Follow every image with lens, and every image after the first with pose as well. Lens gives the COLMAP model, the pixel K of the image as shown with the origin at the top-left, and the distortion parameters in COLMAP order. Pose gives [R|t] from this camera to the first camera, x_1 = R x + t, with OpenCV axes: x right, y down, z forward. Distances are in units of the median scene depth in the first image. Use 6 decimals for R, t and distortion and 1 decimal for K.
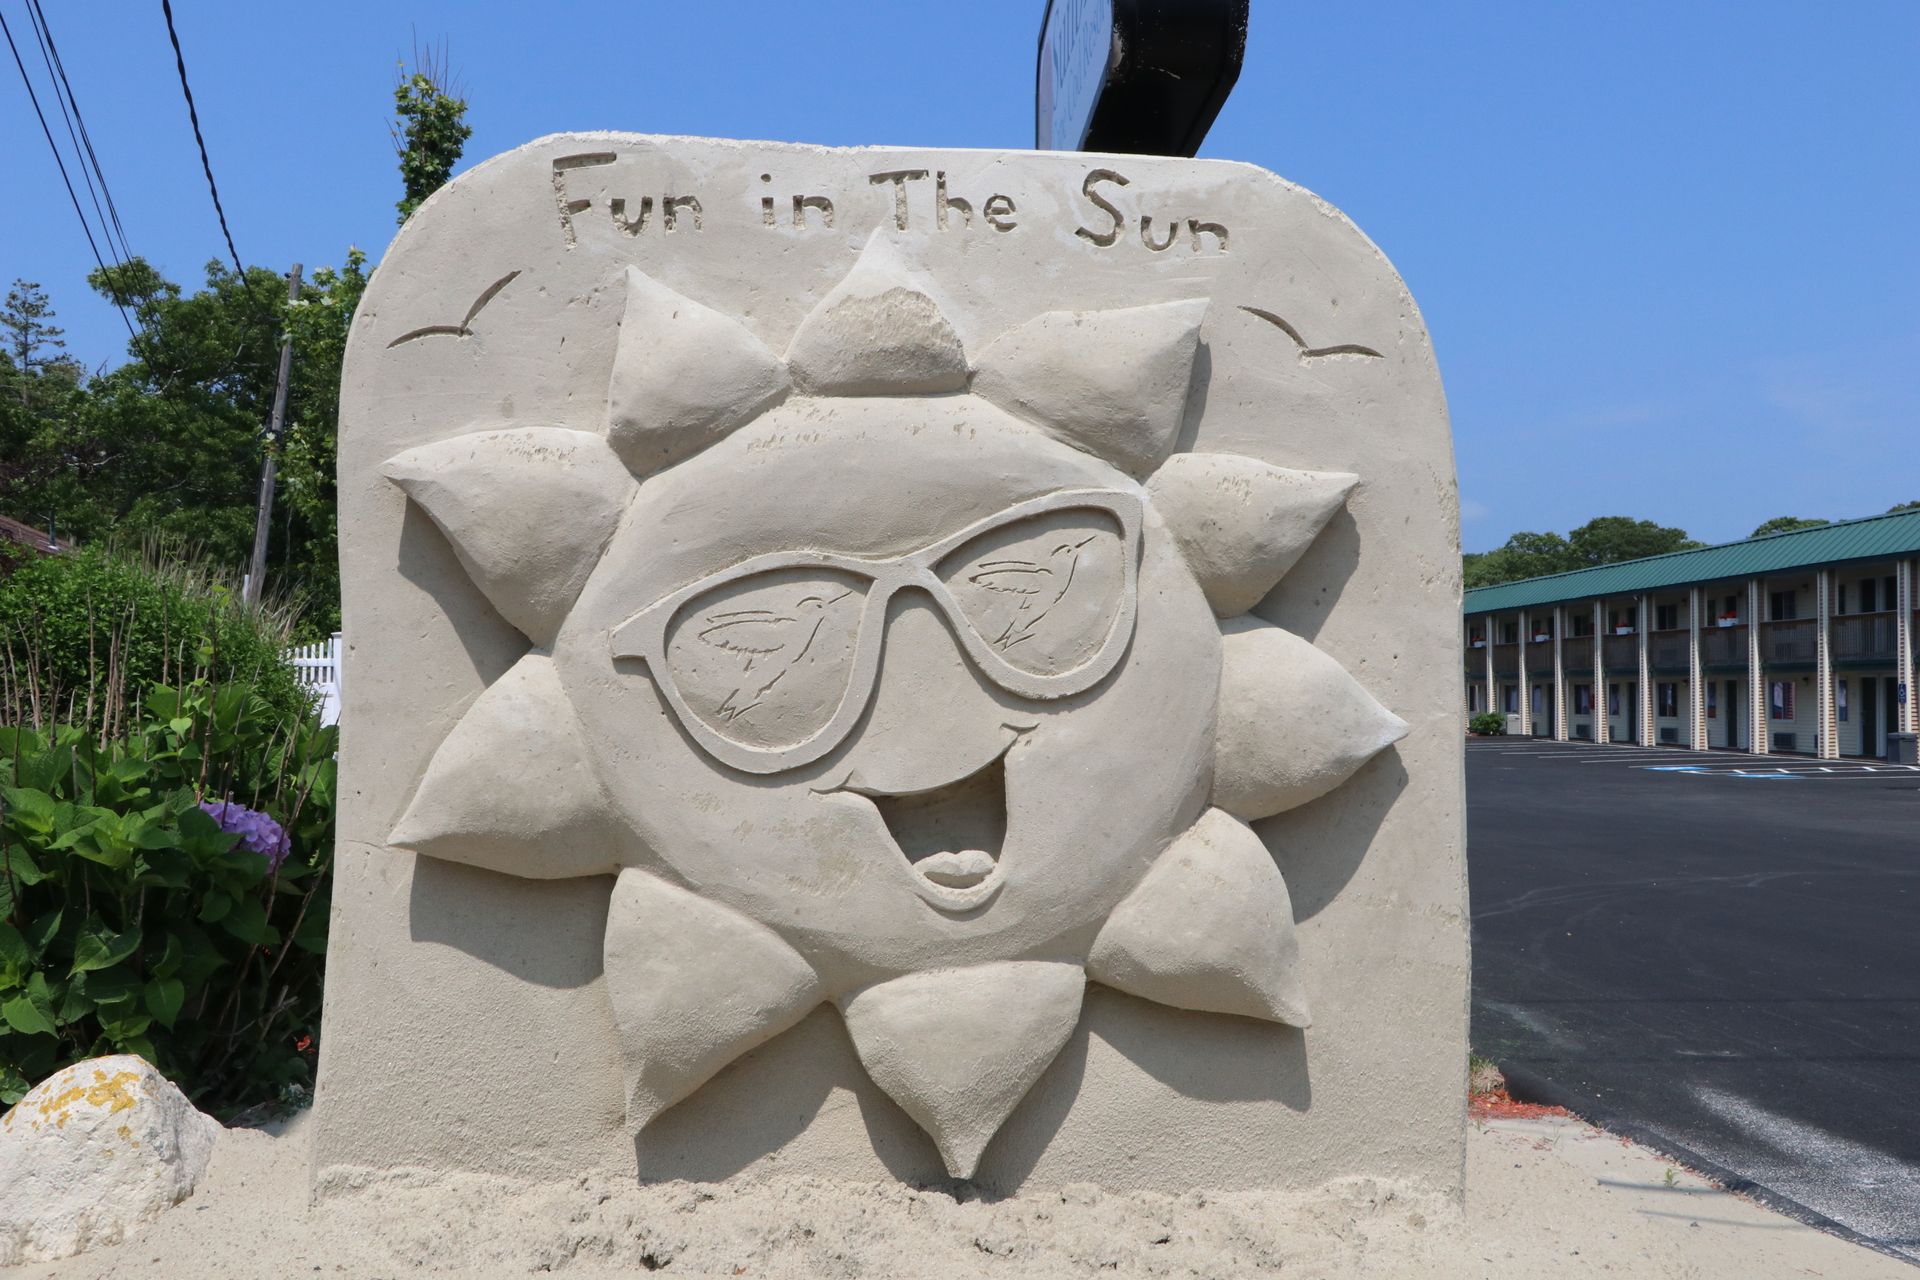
lens RADIAL K [[1698.0, 0, 960.0], [0, 1698.0, 640.0], [0, 0, 1]] dist [-0.101207, 0.005152]
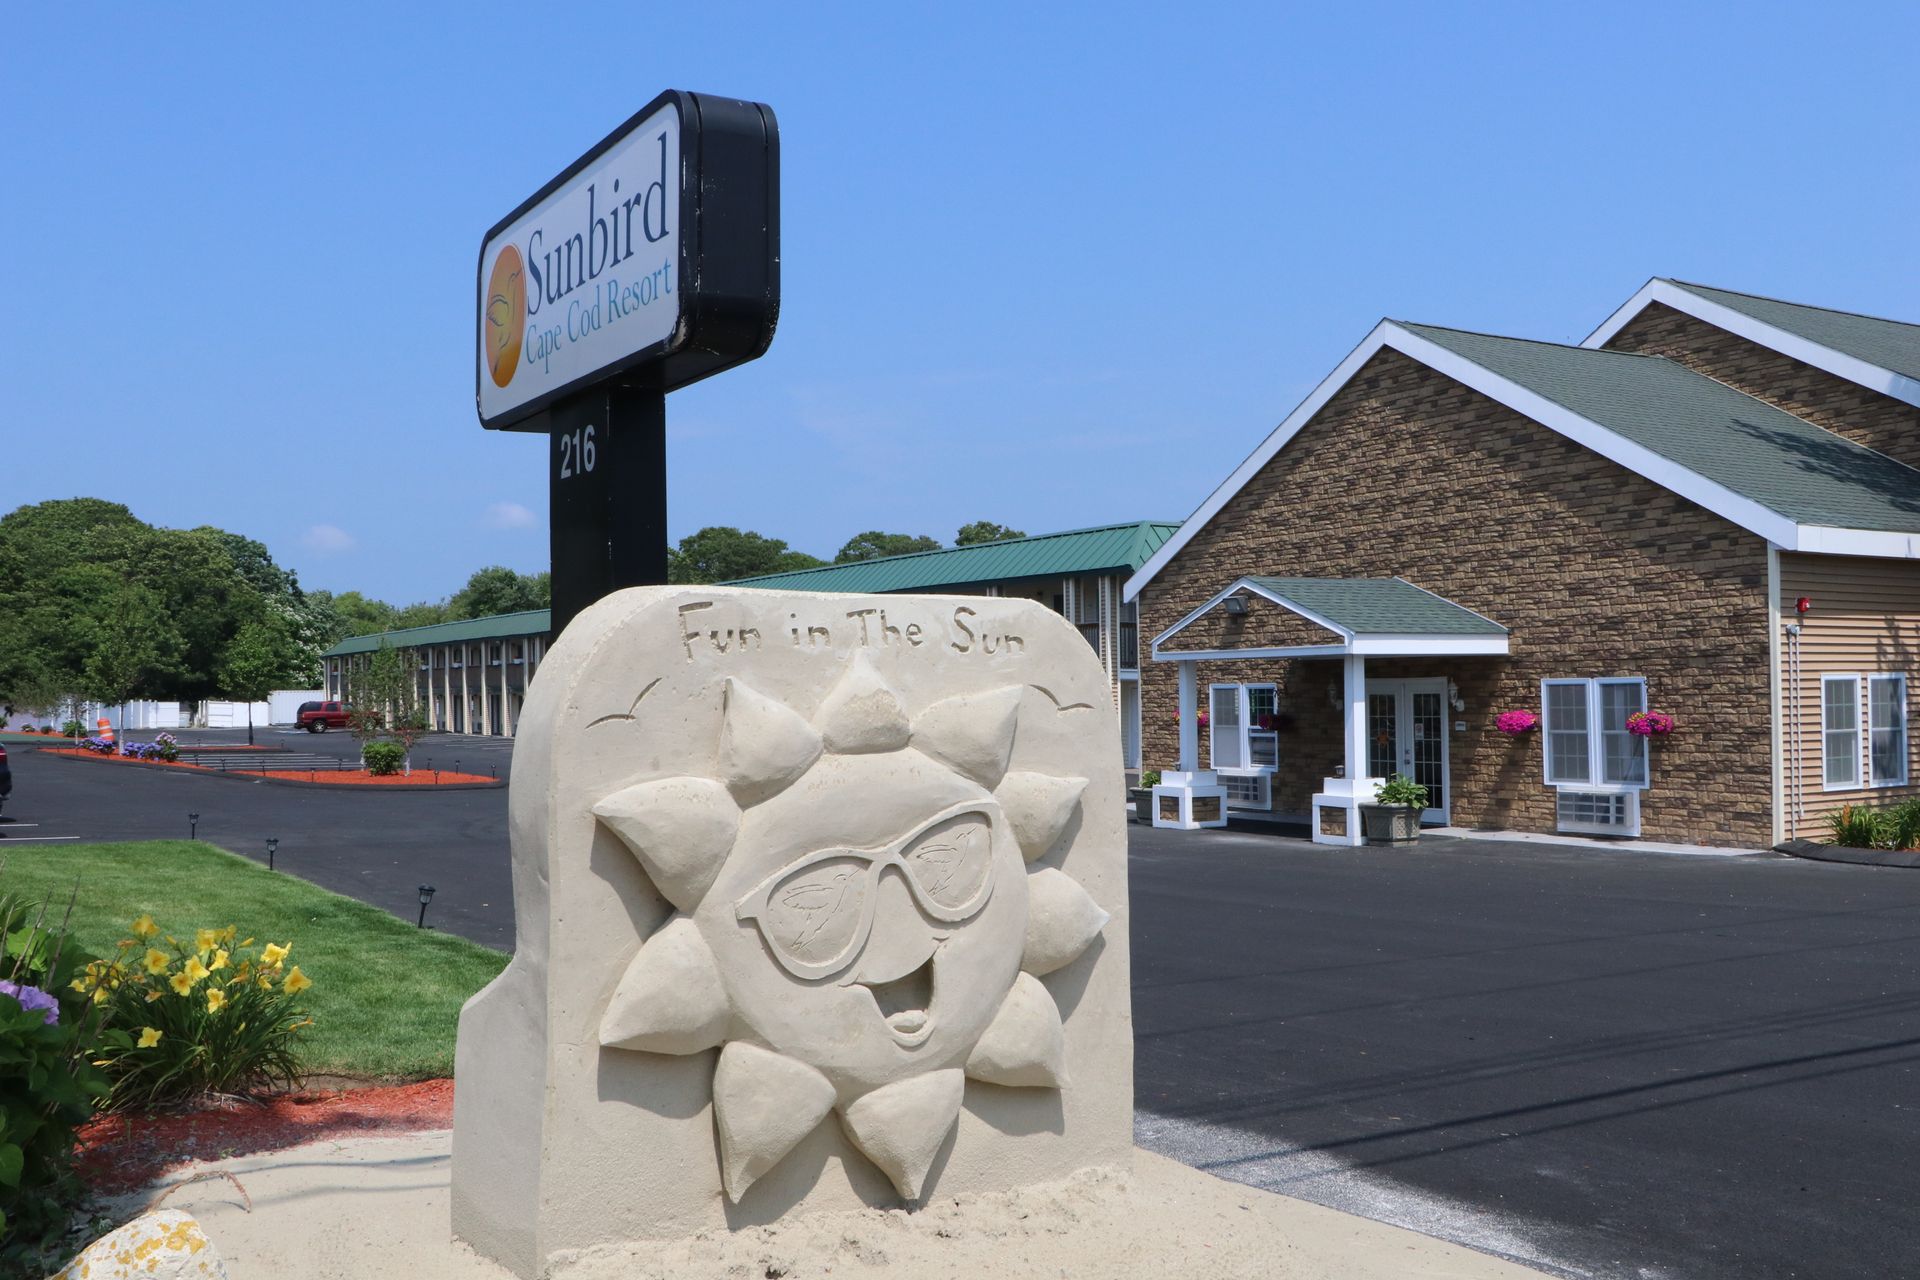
lens RADIAL K [[1698.0, 0, 960.0], [0, 1698.0, 640.0], [0, 0, 1]] dist [-0.101207, 0.005152]
pose [[0.884226, 0.003402, 0.467046, -0.765184], [-0.000688, 0.999982, -0.005981, -0.246697], [-0.467058, 0.004967, 0.884213, -0.560413]]
